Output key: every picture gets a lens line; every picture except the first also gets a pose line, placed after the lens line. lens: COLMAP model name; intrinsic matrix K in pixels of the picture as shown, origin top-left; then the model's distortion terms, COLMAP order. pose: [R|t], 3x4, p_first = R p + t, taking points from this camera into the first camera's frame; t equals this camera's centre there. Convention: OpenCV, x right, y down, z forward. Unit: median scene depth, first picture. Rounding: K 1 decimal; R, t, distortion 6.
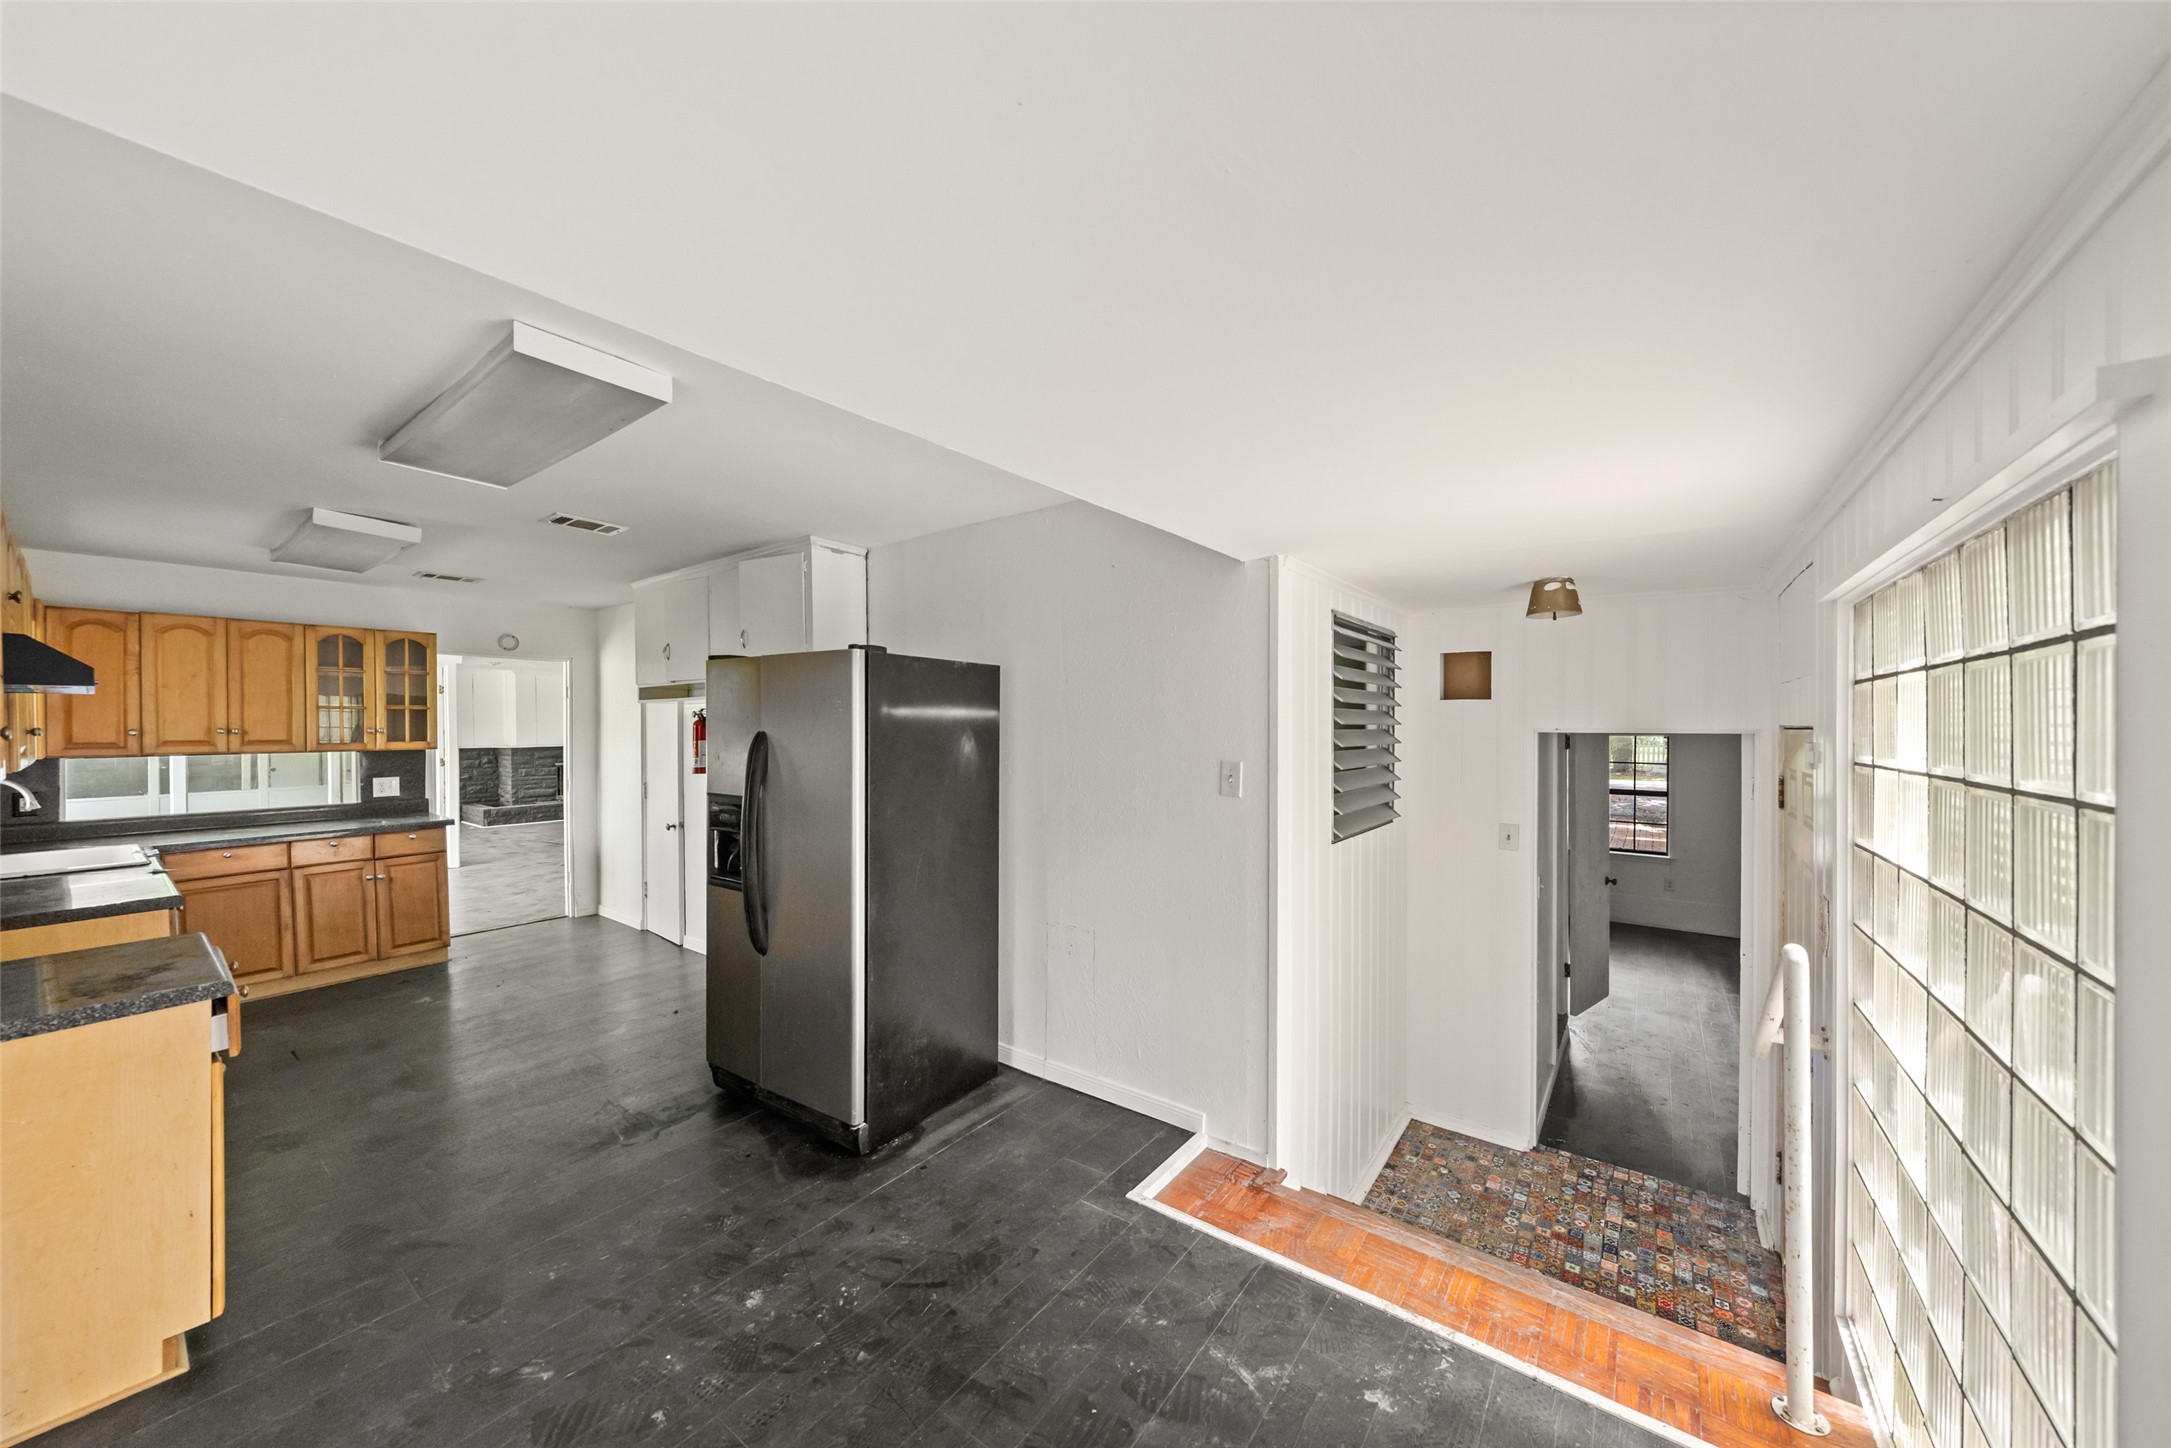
lens RADIAL K [[746.0, 0, 1077.3], [0, 746.0, 718.8], [0, 0, 1]] dist [-0.003161, -0.000153]
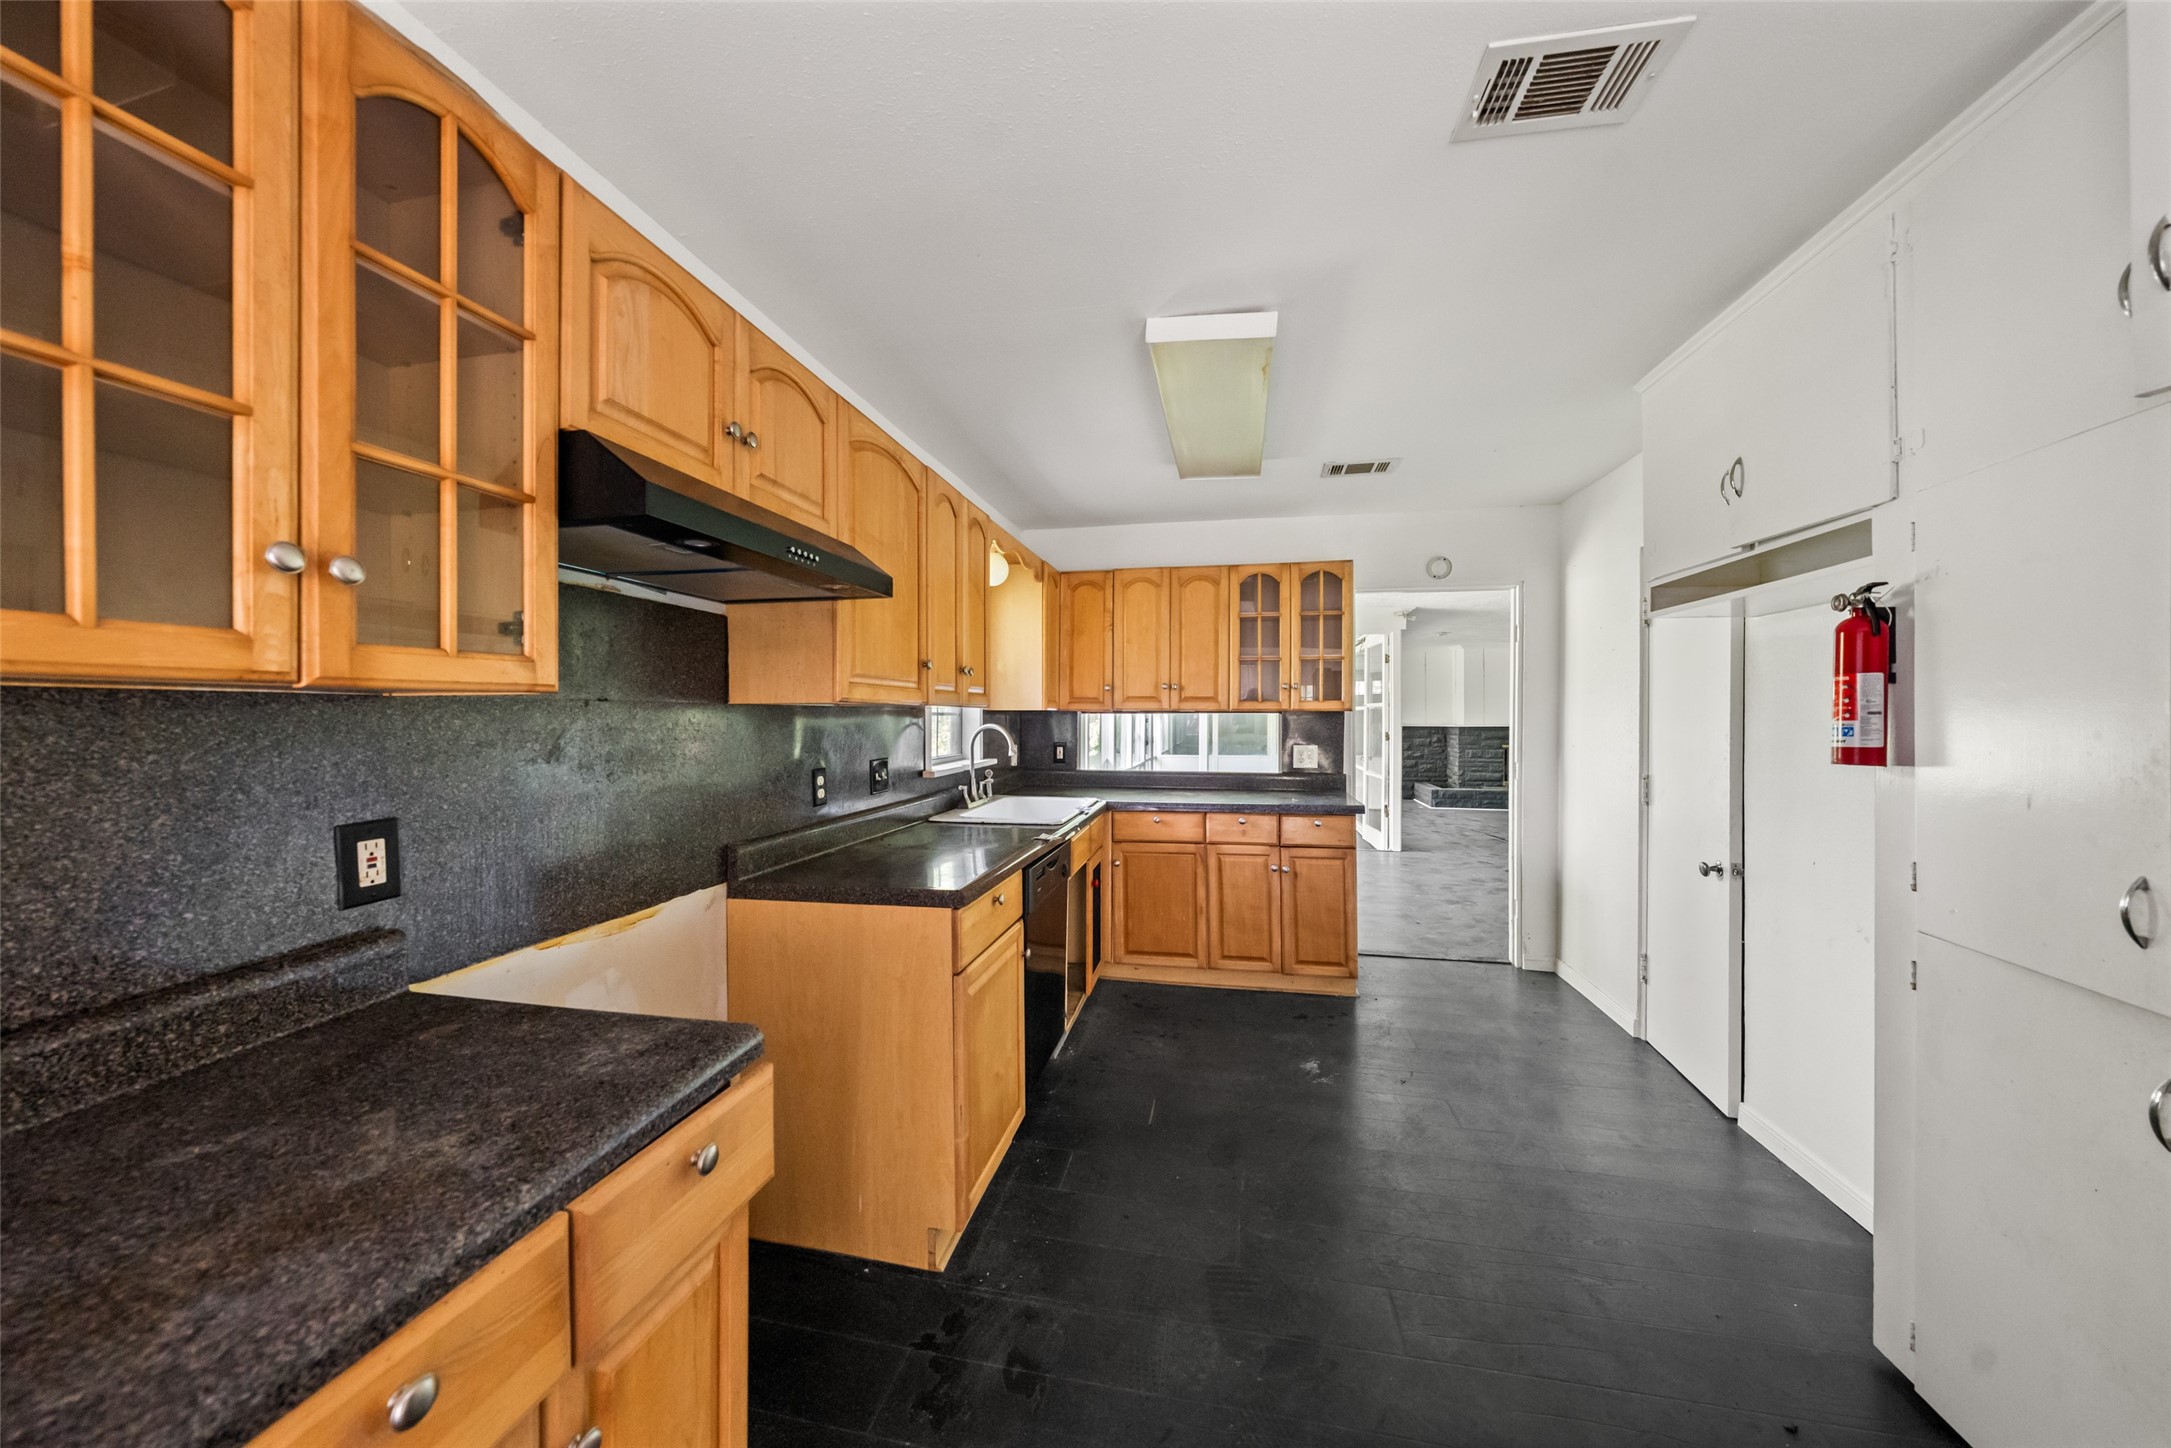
lens RADIAL K [[739.6, 0, 1088.7], [0, 739.6, 727.7], [0, 0, 1]] dist [-0.000557, 0.000001]
pose [[0.431490, 0.020379, -0.901888, -0.291536], [0.003562, 0.999699, 0.024293, 0.038897], [0.902111, -0.013695, 0.431287, 0.429236]]
